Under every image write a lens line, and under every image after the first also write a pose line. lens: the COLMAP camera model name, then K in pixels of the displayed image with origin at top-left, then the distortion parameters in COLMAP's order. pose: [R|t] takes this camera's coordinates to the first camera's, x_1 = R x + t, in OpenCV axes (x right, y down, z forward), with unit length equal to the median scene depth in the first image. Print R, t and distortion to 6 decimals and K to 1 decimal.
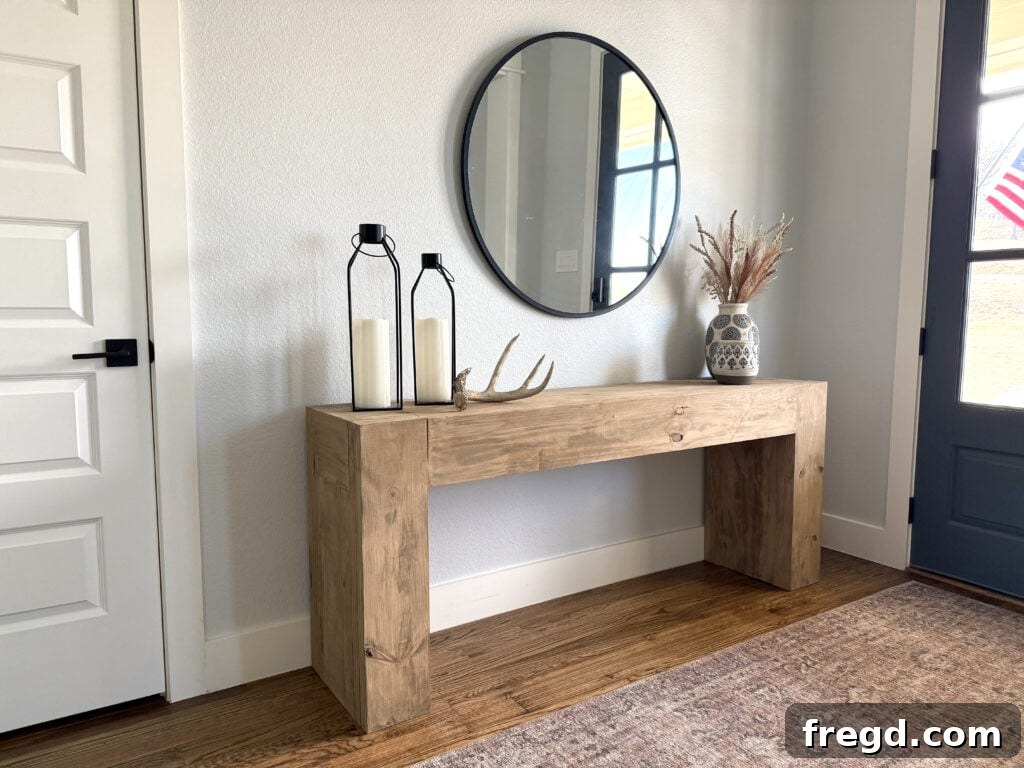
lens RADIAL K [[727.7, 0, 513.4], [0, 727.7, 382.7], [0, 0, 1]] dist [0.044933, -0.056033]
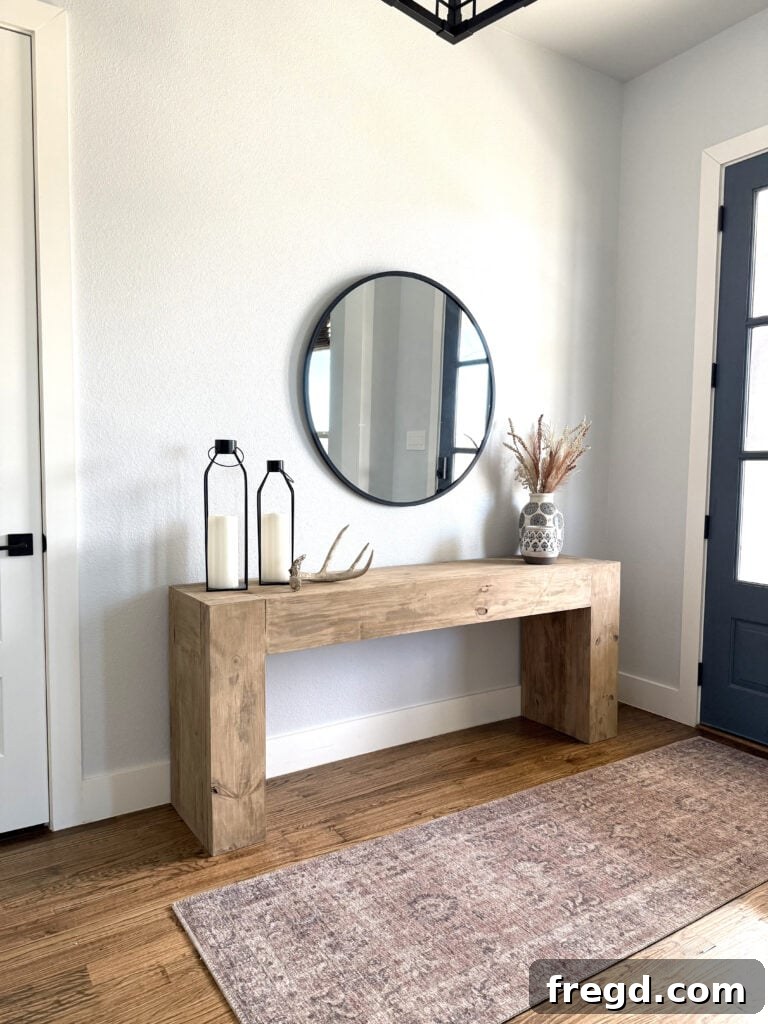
lens RADIAL K [[726.4, 0, 384.0], [0, 726.4, 512.0], [0, 0, 1]] dist [0.049031, -0.057541]
pose [[0.999949, 0.006477, -0.007728, 0.079244], [-0.006726, 0.999445, -0.032637, -0.051333], [0.007512, 0.032687, 0.999437, -0.207033]]
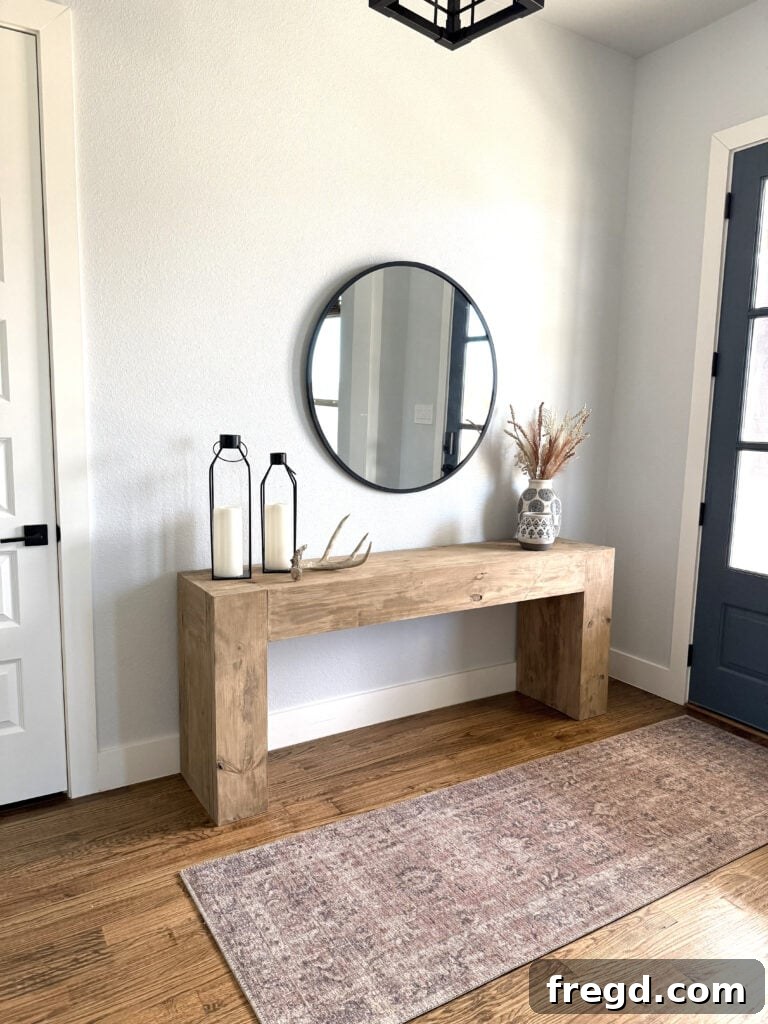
lens RADIAL K [[723.9, 0, 385.2], [0, 723.9, 514.1], [0, 0, 1]] dist [0.073053, -0.103472]
pose [[0.999450, 0.019617, -0.026750, 0.107915], [-0.018676, 0.999213, 0.034999, -0.116863], [0.027415, -0.034480, 0.999029, -0.250929]]
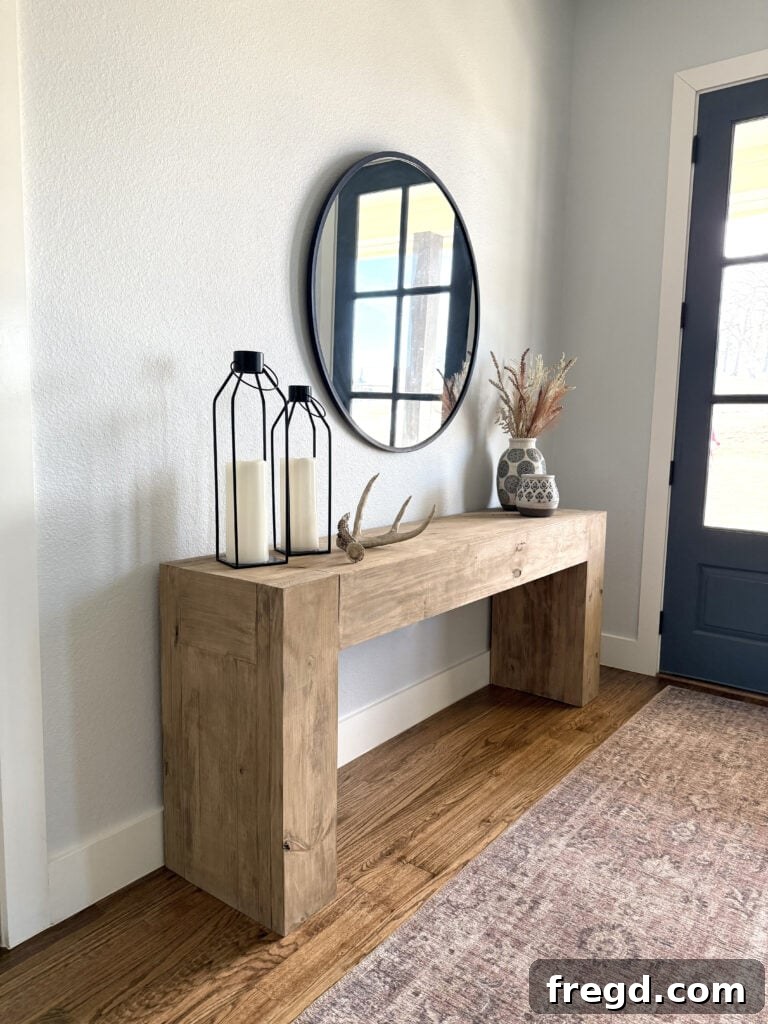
lens RADIAL K [[727.7, 0, 388.9], [0, 727.7, 510.7], [0, 0, 1]] dist [0.044933, -0.056033]
pose [[0.941165, -0.023831, 0.337105, -0.307800], [0.017175, 0.999594, 0.022714, -0.041667], [-0.337510, -0.015588, 0.941193, 0.116271]]
